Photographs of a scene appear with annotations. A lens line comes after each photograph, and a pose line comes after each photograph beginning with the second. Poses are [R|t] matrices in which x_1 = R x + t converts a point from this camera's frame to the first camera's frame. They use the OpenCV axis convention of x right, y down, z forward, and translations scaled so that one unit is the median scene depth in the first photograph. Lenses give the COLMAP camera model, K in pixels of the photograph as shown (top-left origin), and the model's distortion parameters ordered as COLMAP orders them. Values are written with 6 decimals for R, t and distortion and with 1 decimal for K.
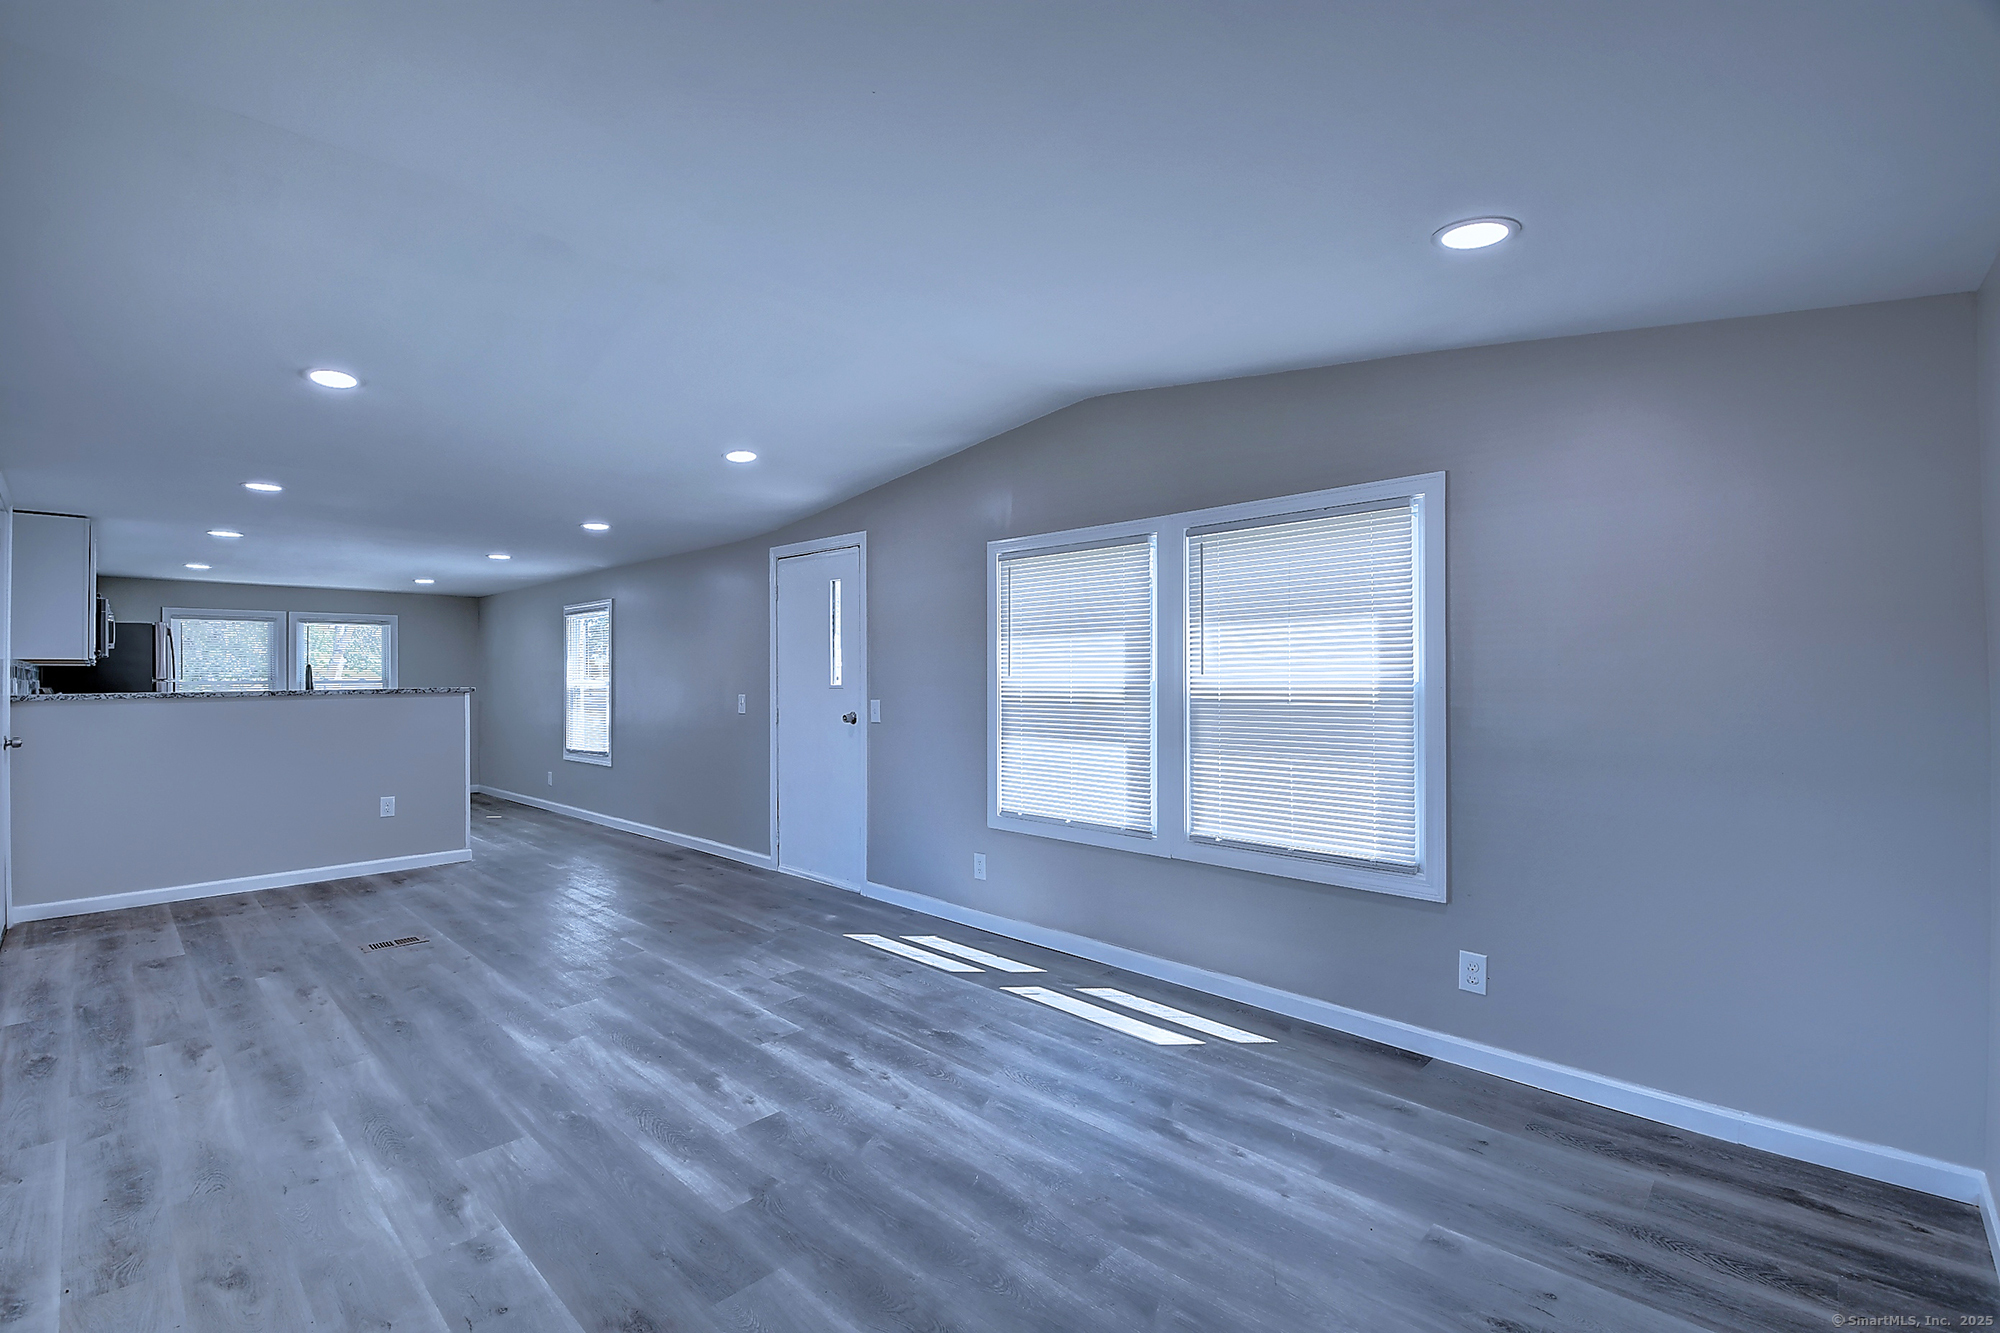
lens RADIAL K [[884.4, 0, 1001.3], [0, 884.4, 662.3], [0, 0, 1]] dist [-0.016045, -0.005444]
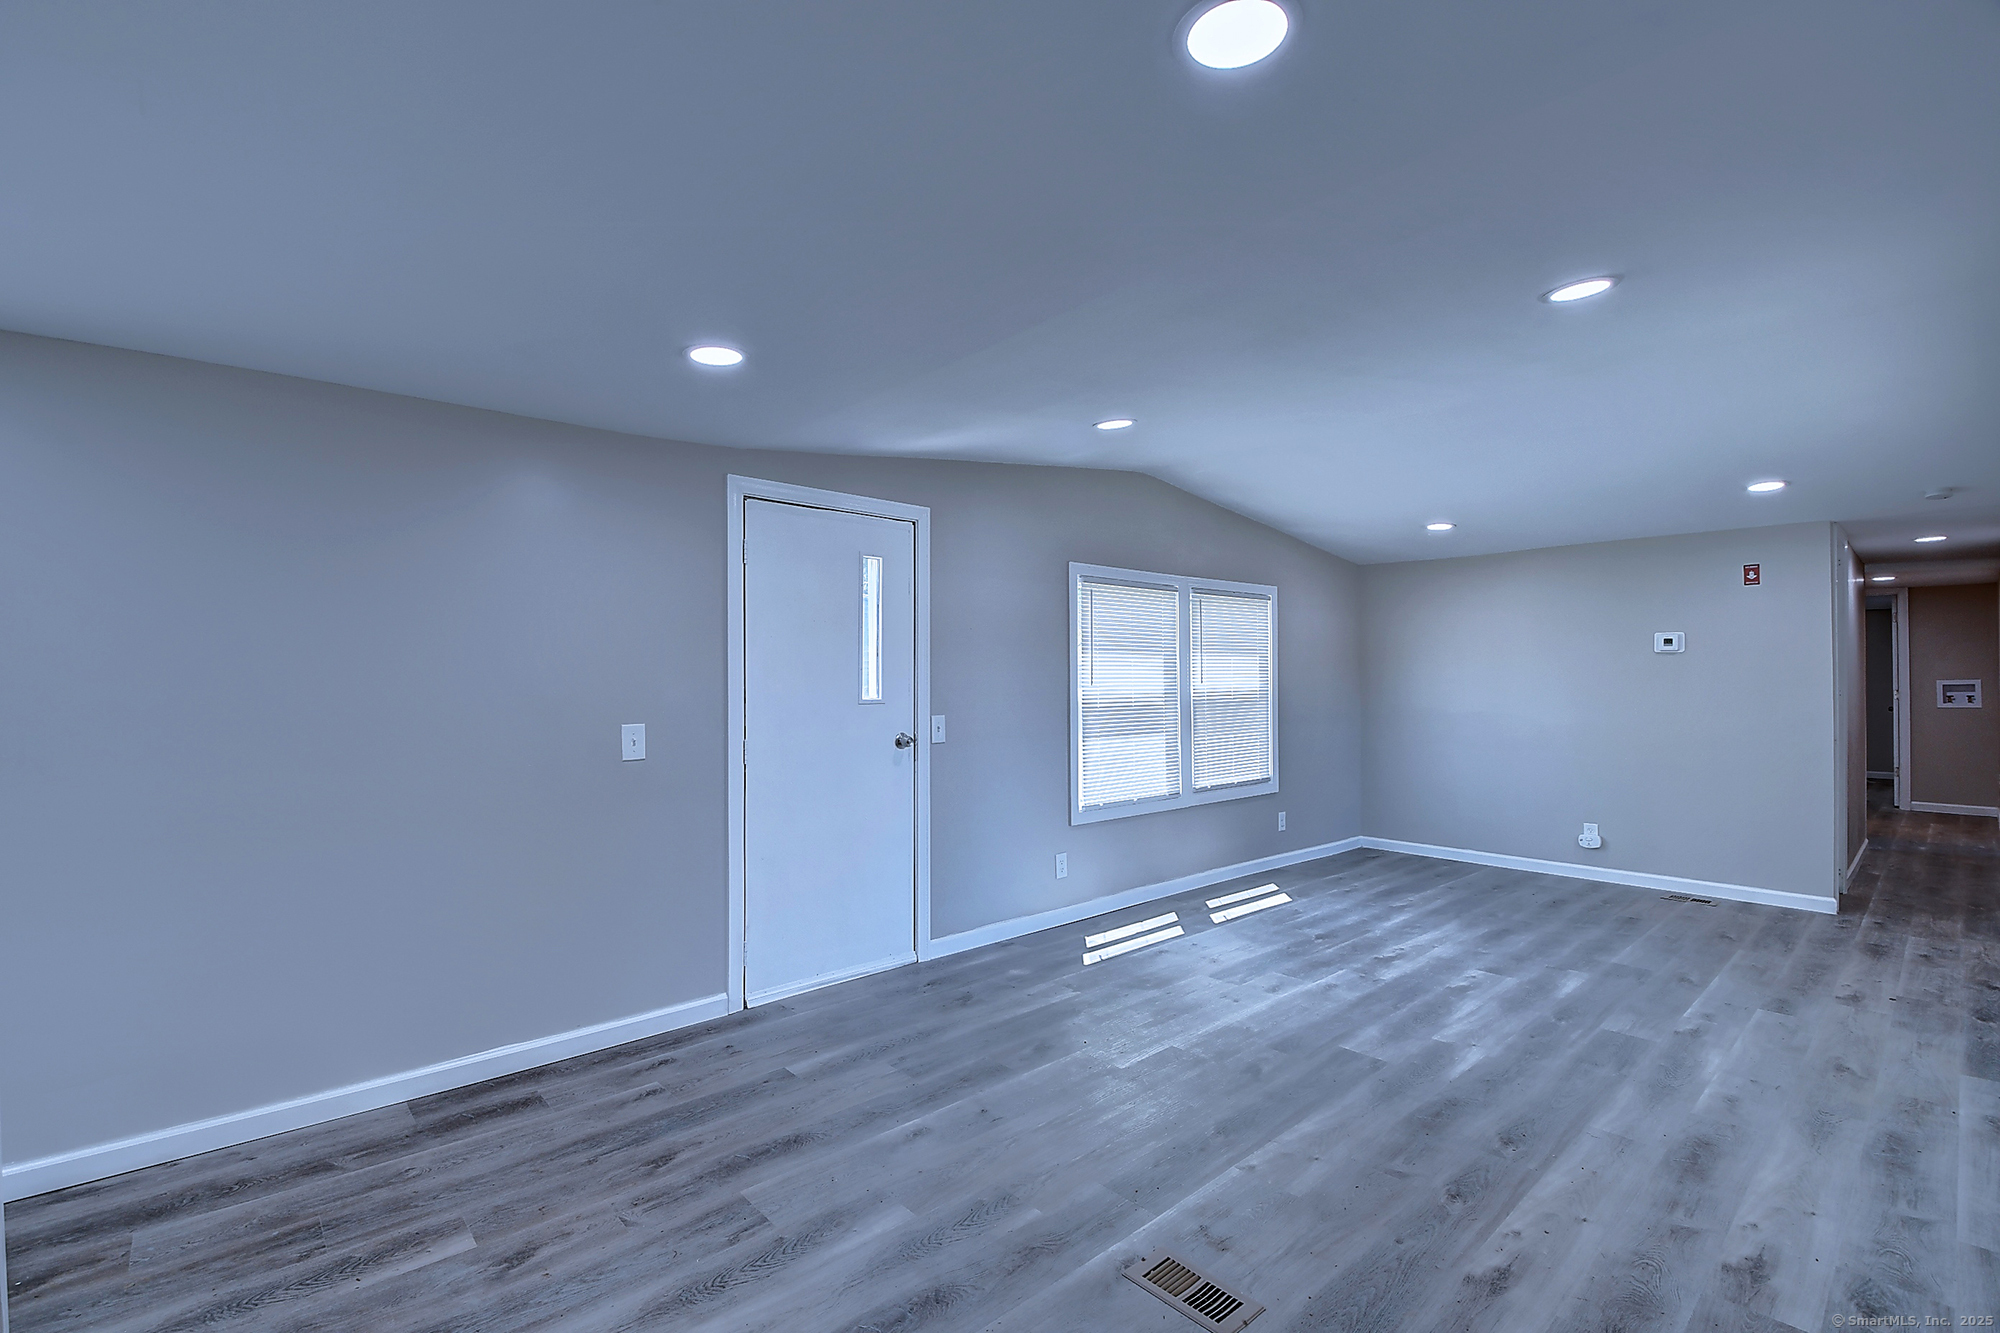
lens RADIAL K [[884.4, 0, 958.0], [0, 884.4, 667.1], [0, 0, 1]] dist [-0.016045, -0.005444]
pose [[0.104653, 0.016270, 0.994376, -1.408989], [-0.009232, 0.999839, -0.015388, 0.014023], [-0.994466, -0.007569, 0.104786, 1.311010]]
